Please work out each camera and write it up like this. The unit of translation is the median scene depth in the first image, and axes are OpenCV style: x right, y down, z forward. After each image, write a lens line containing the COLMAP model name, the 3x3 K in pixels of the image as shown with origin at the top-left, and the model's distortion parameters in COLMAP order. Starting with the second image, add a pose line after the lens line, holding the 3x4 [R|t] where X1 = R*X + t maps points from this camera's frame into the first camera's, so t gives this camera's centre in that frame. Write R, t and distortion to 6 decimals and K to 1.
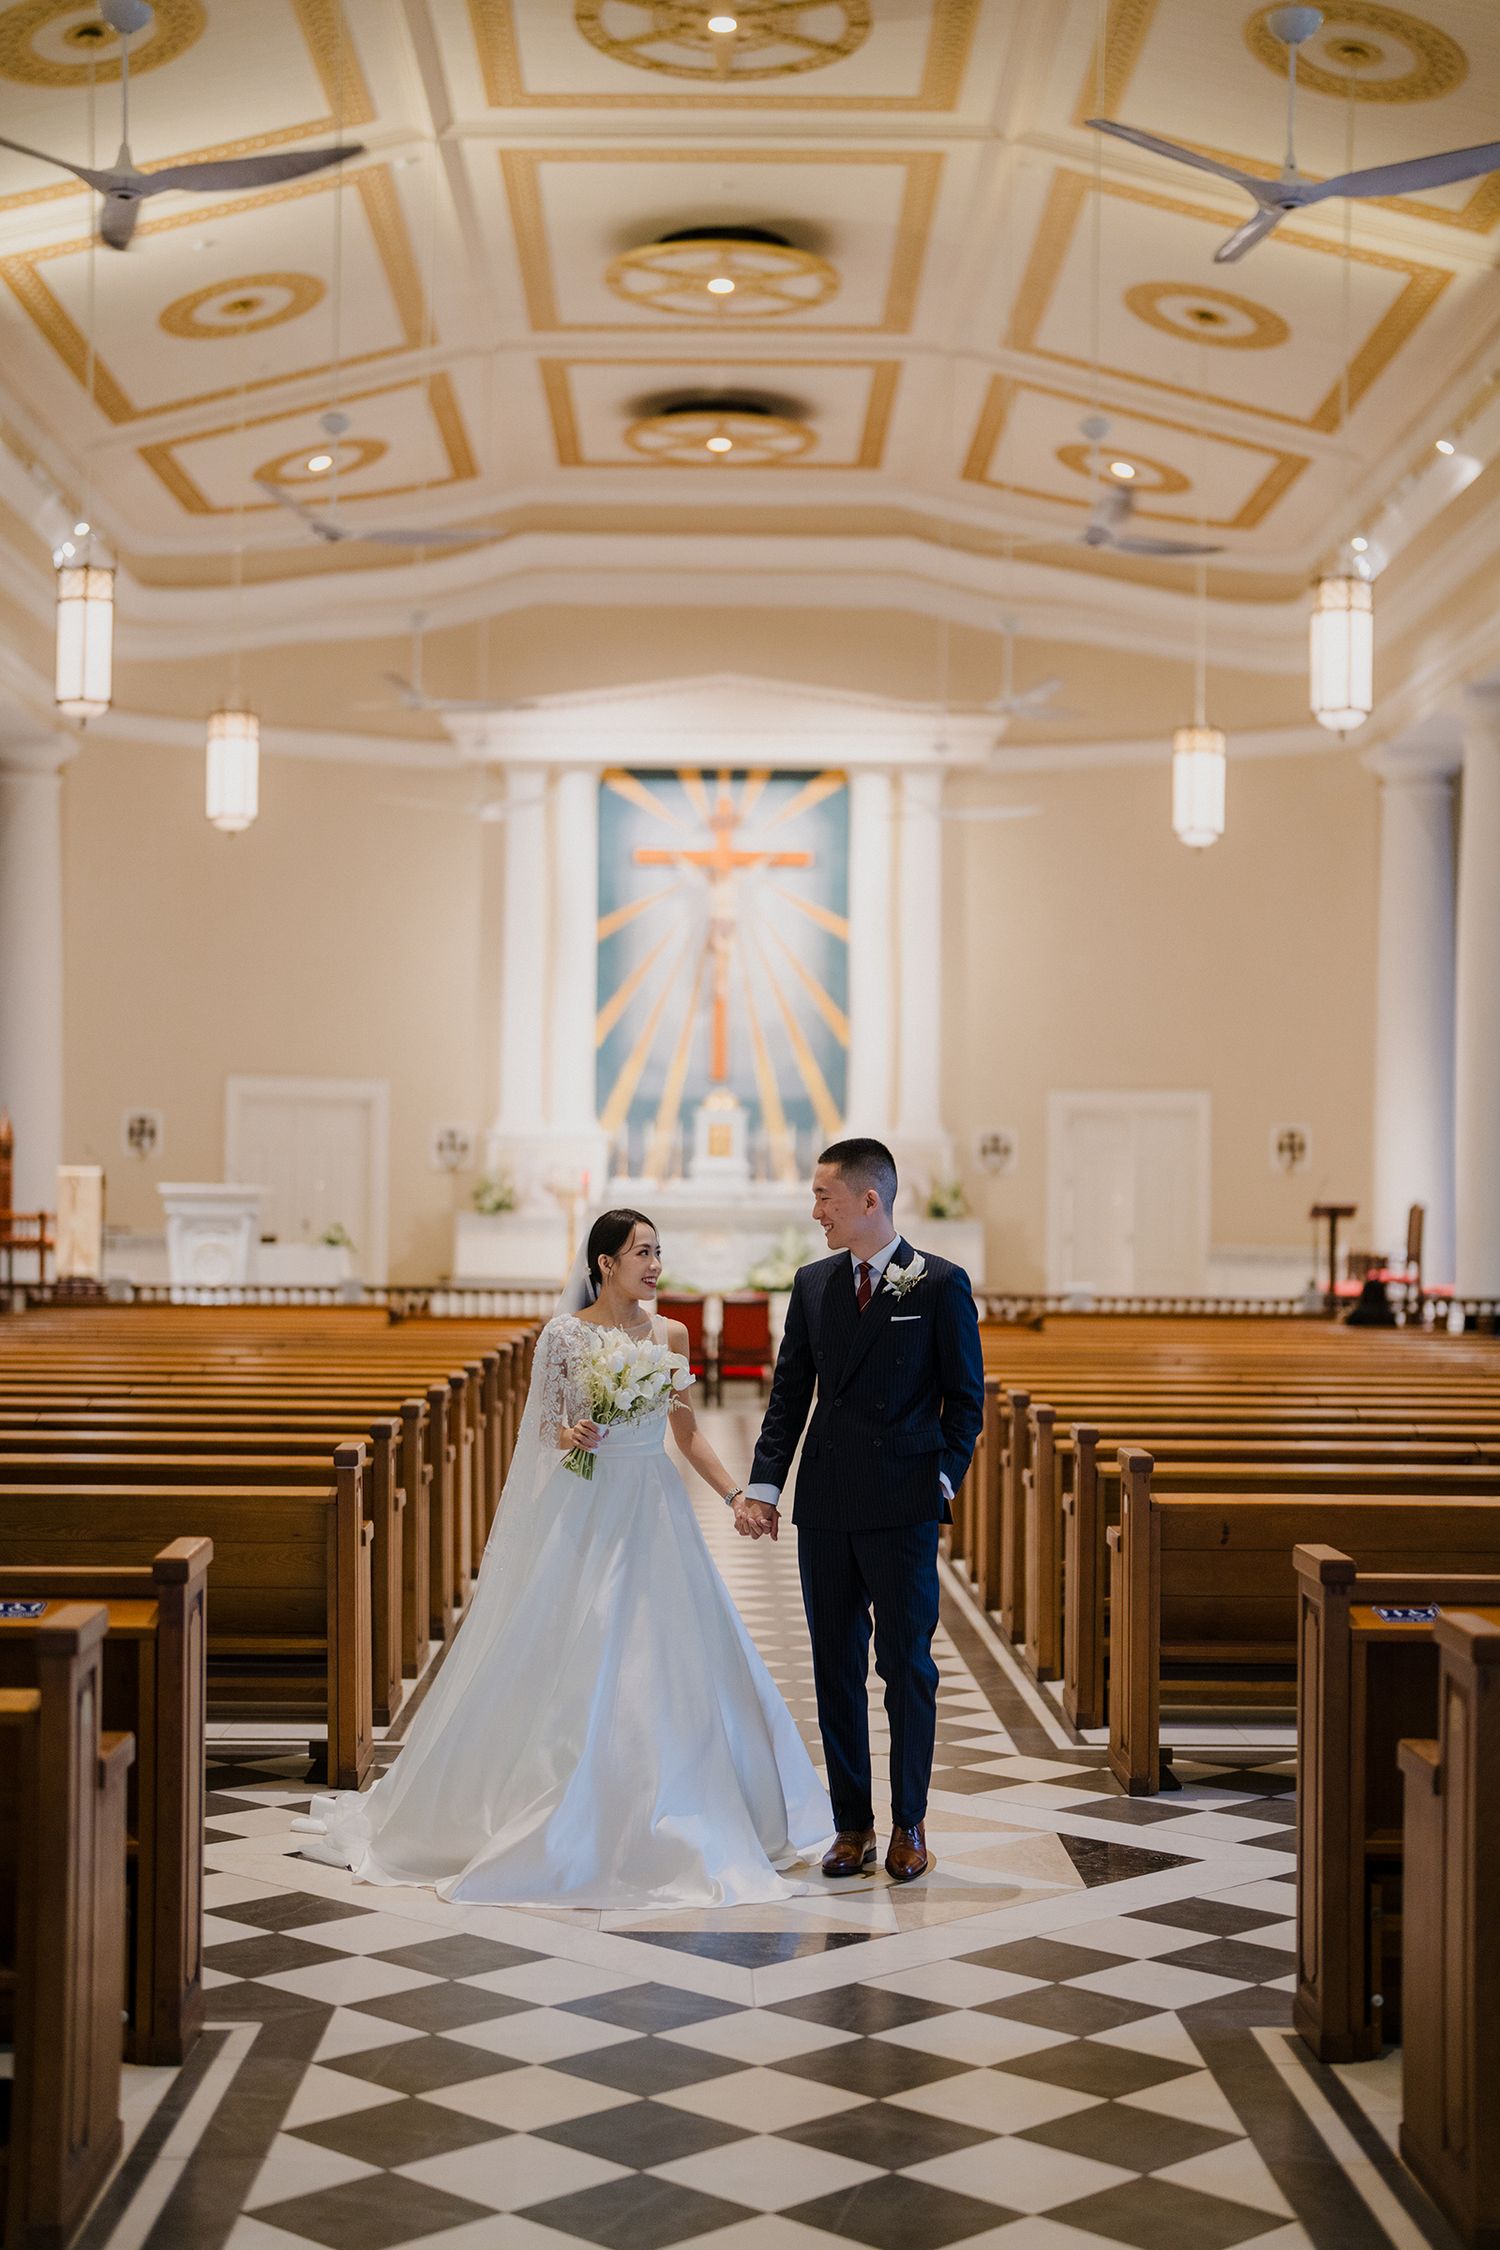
lens RADIAL K [[3249.4, 0, 750.0], [0, 3249.4, 1125.0], [0, 0, 1]] dist [-0.009394, 0.120507]
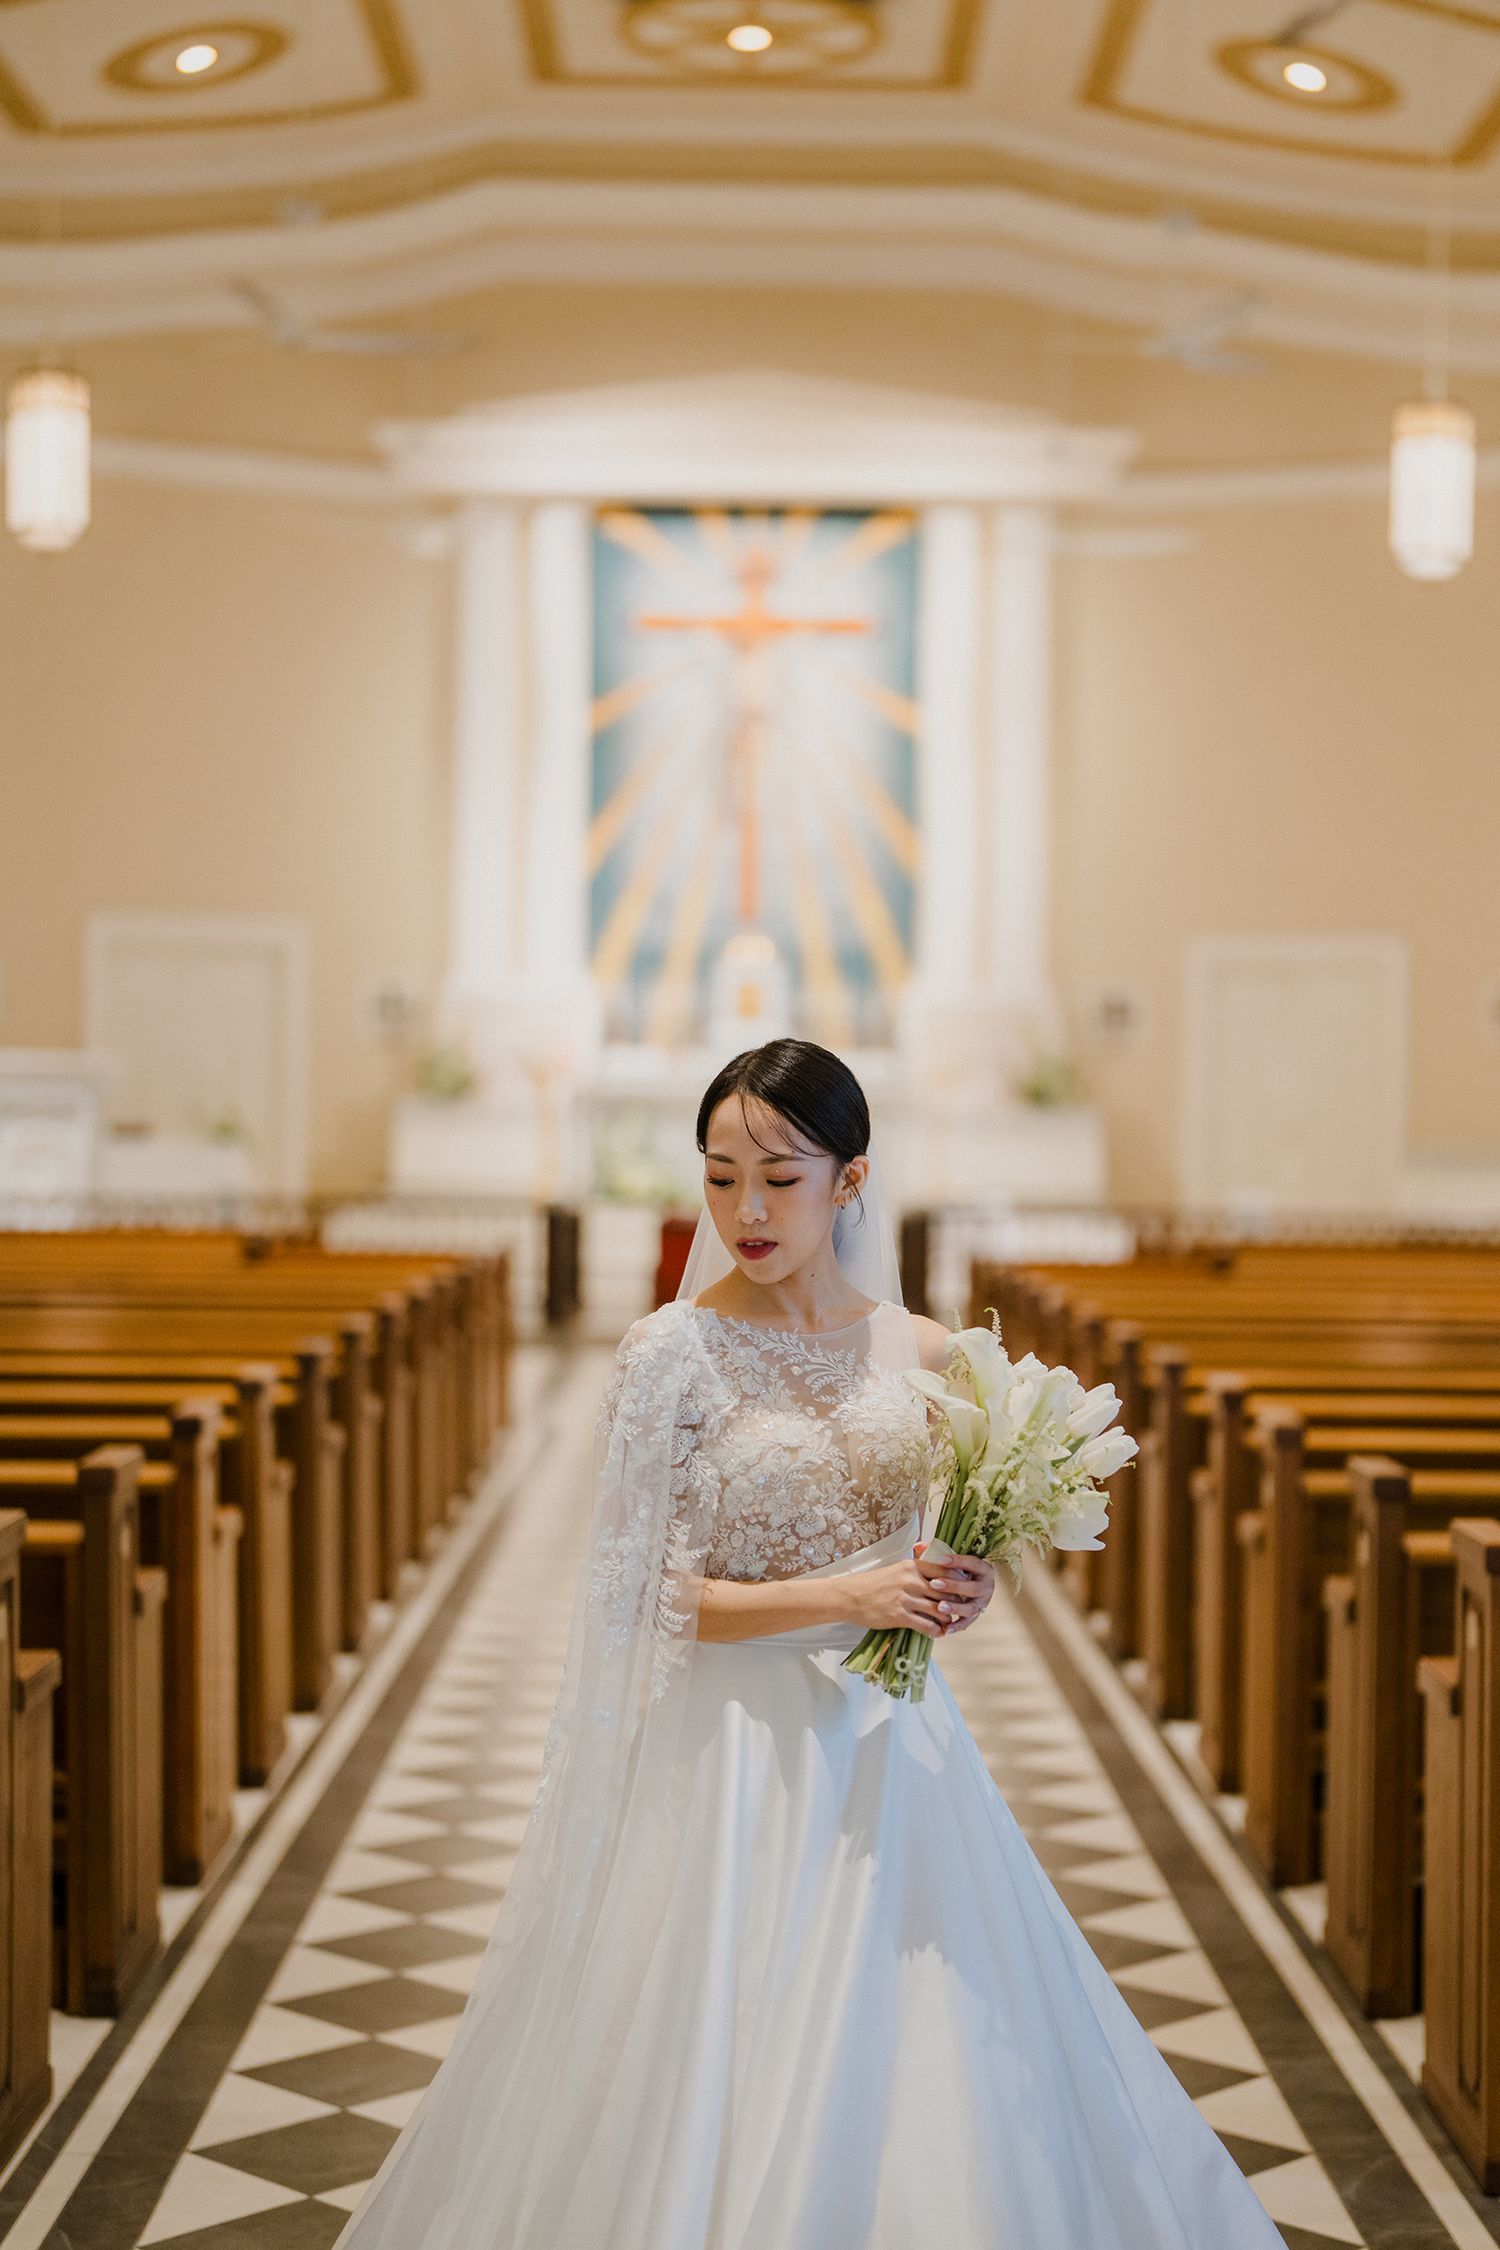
lens RADIAL K [[3249.4, 0, 750.0], [0, 3249.4, 1125.0], [0, 0, 1]] dist [-0.009394, 0.120507]
pose [[0.999935, 0.001398, -0.011284, -0.000720], [-0.001043, 0.999508, 0.031341, 0.010634], [0.011323, -0.031328, 0.999445, 0.275771]]
